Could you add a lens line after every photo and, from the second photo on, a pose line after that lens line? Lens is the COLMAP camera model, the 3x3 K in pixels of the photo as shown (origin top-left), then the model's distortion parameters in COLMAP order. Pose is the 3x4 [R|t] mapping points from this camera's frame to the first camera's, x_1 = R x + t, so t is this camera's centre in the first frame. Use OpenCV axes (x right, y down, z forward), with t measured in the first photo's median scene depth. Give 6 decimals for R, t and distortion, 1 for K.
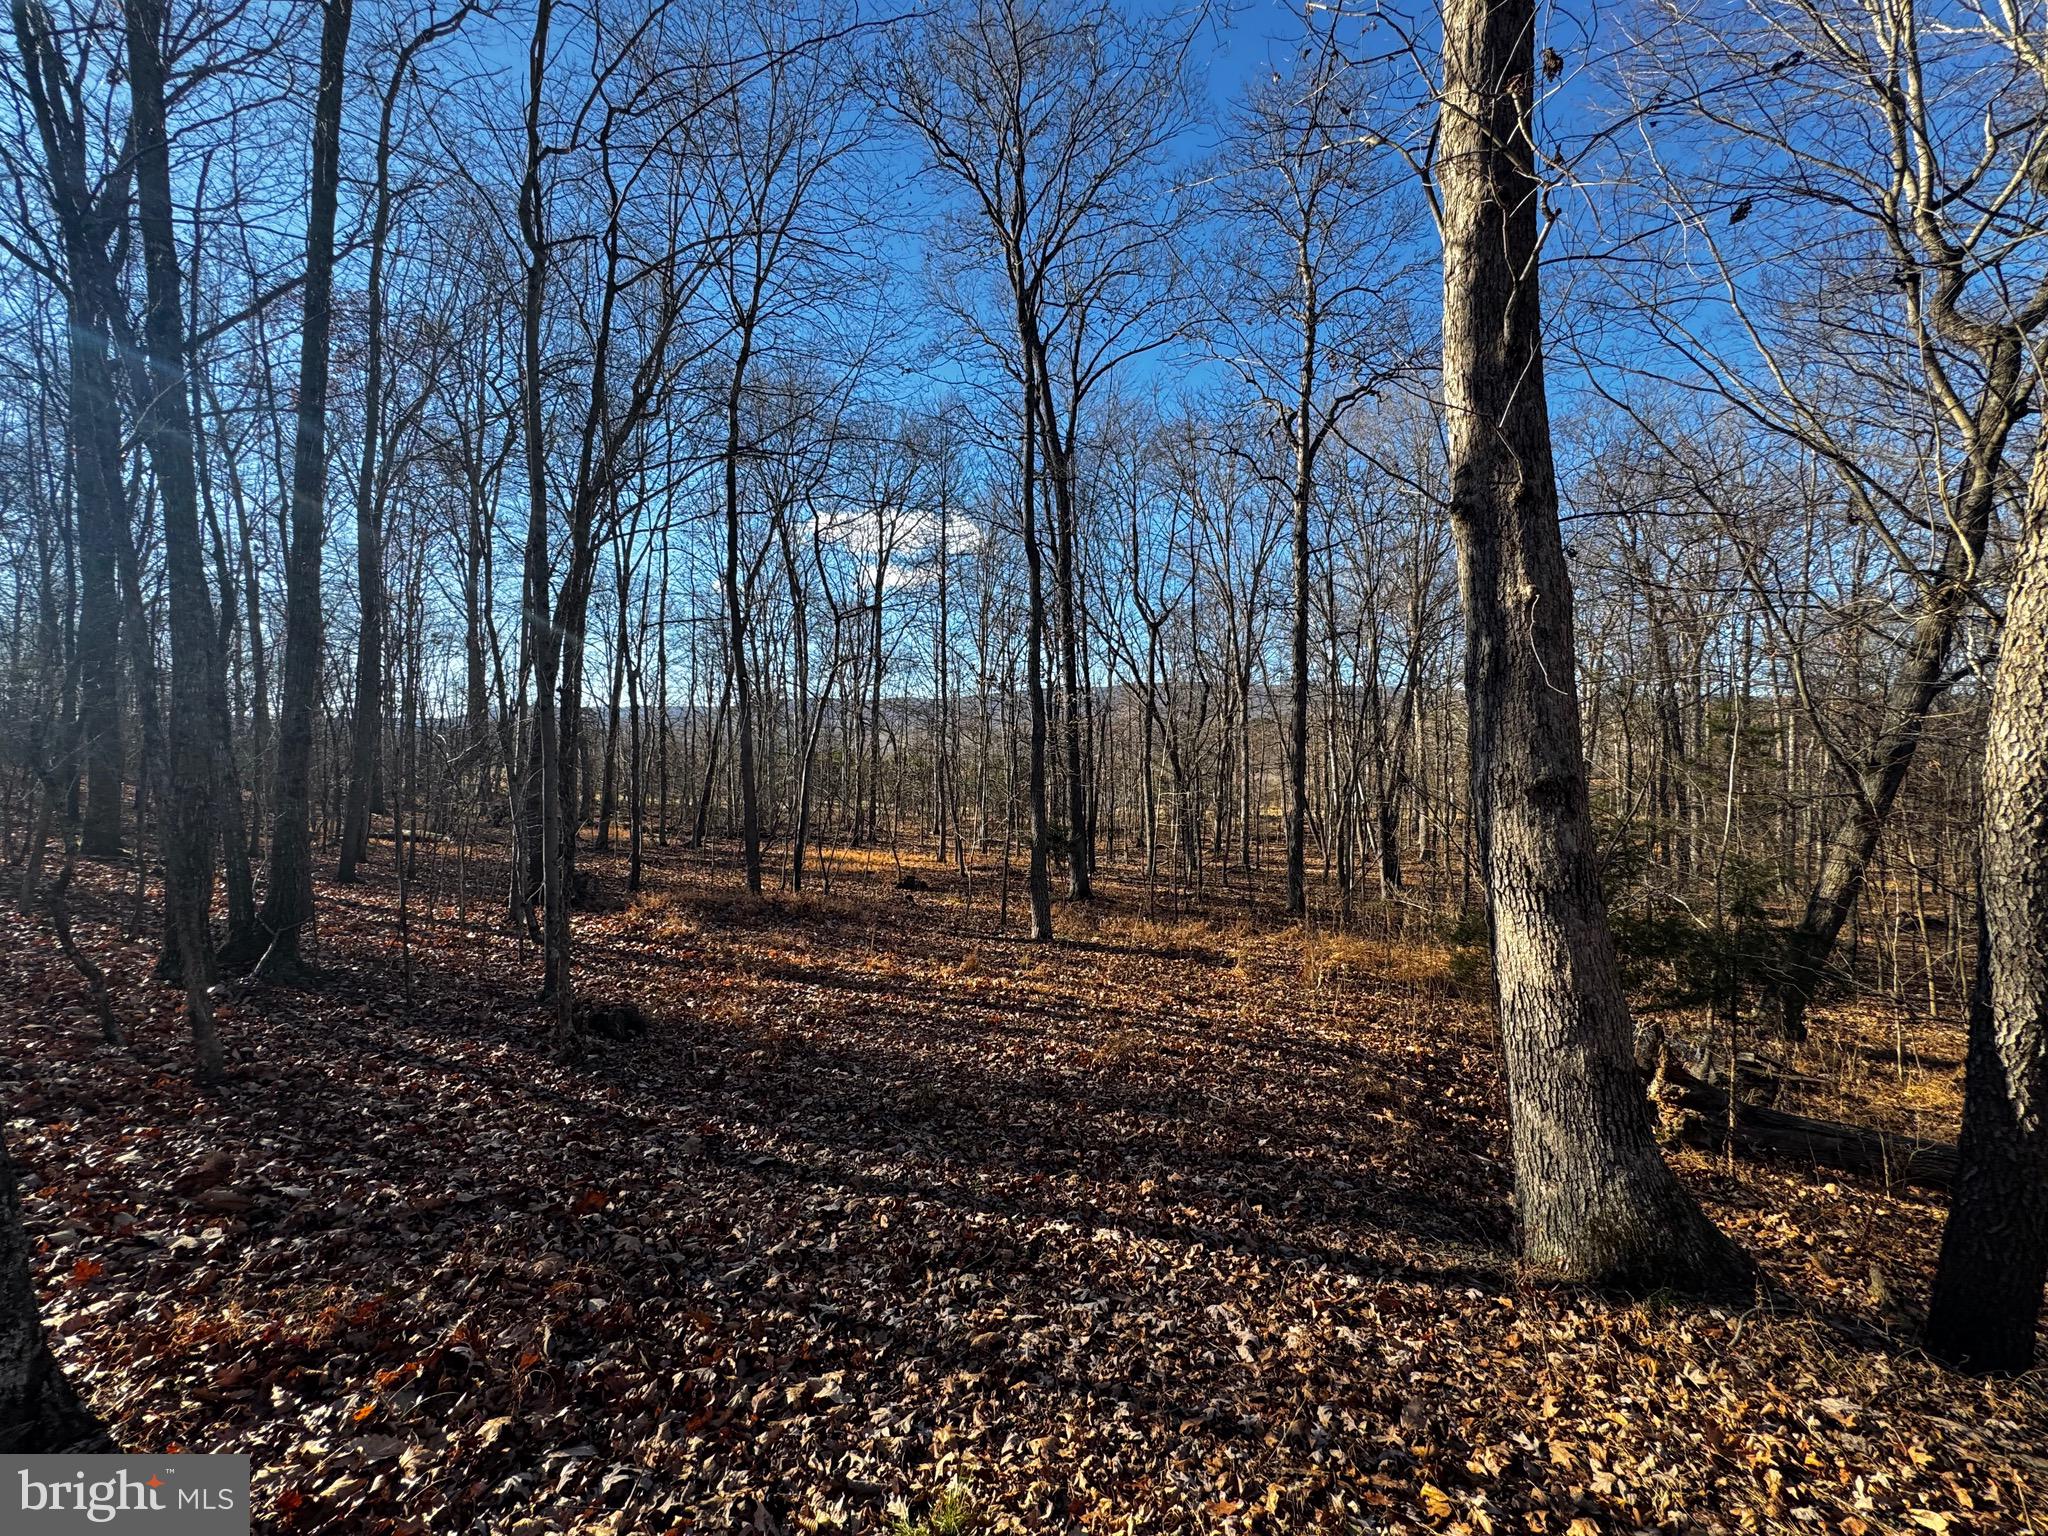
lens RADIAL K [[821.2, 0, 1024.0], [0, 821.2, 768.0], [0, 0, 1]] dist [0.000087, -0.000048]
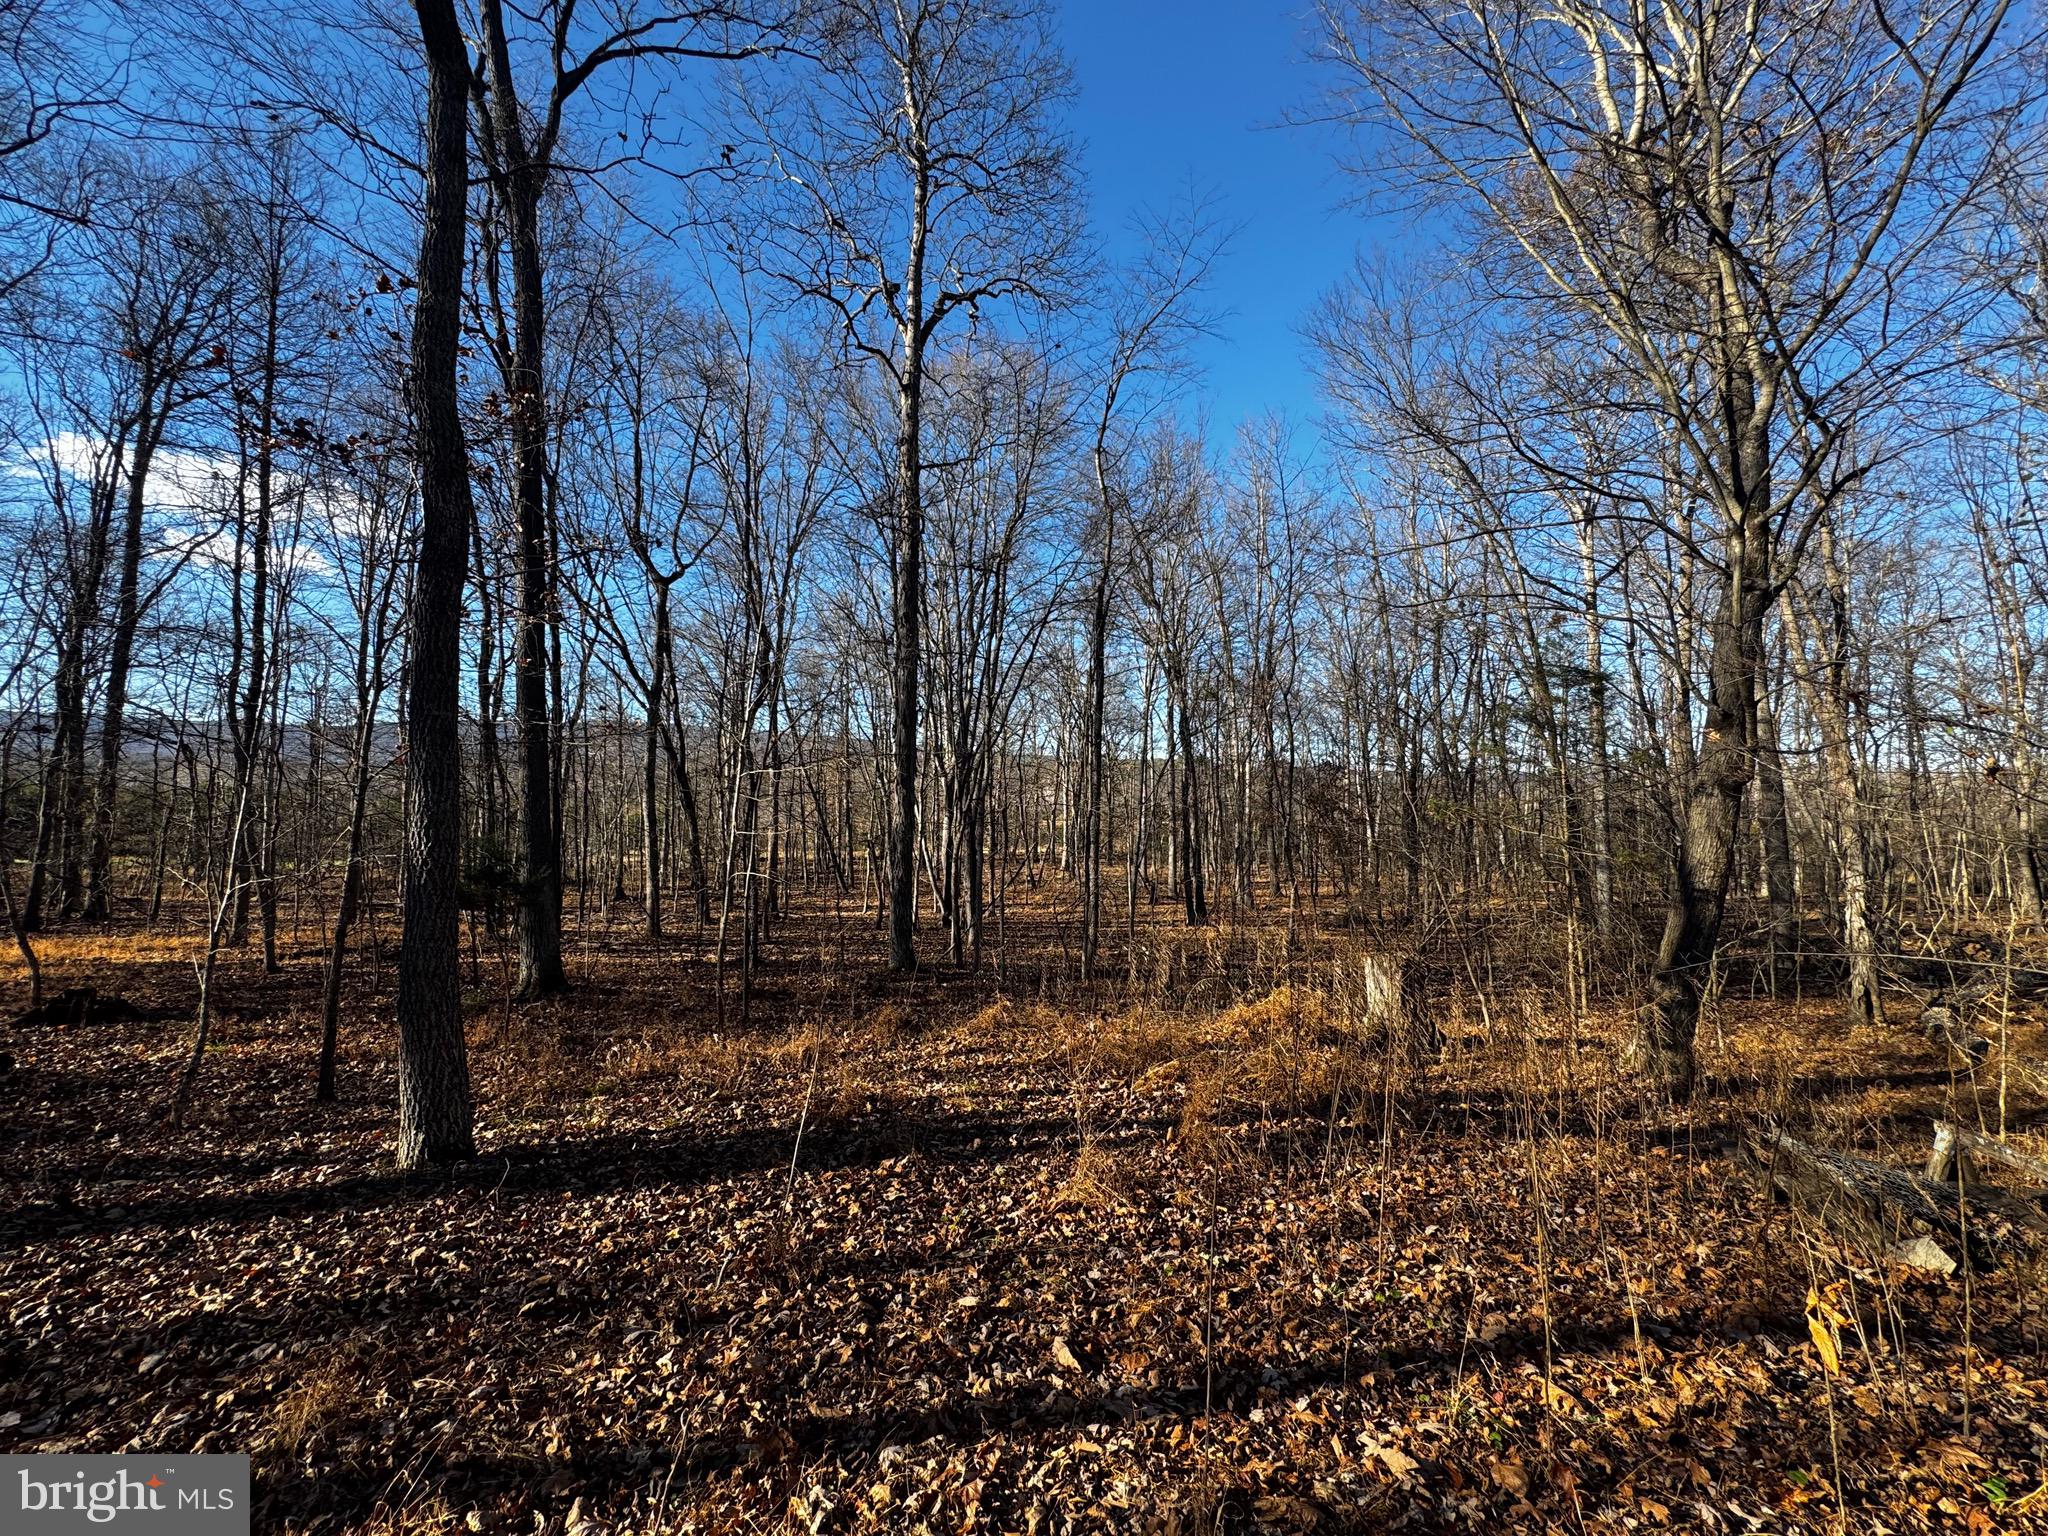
lens RADIAL K [[821.2, 0, 1024.0], [0, 821.2, 768.0], [0, 0, 1]] dist [0.000087, -0.000048]
pose [[0.816164, 0.031756, 0.576948, 0.012362], [0.002352, 0.998298, -0.058275, 0.044864], [-0.577816, 0.048919, 0.814700, 0.369817]]
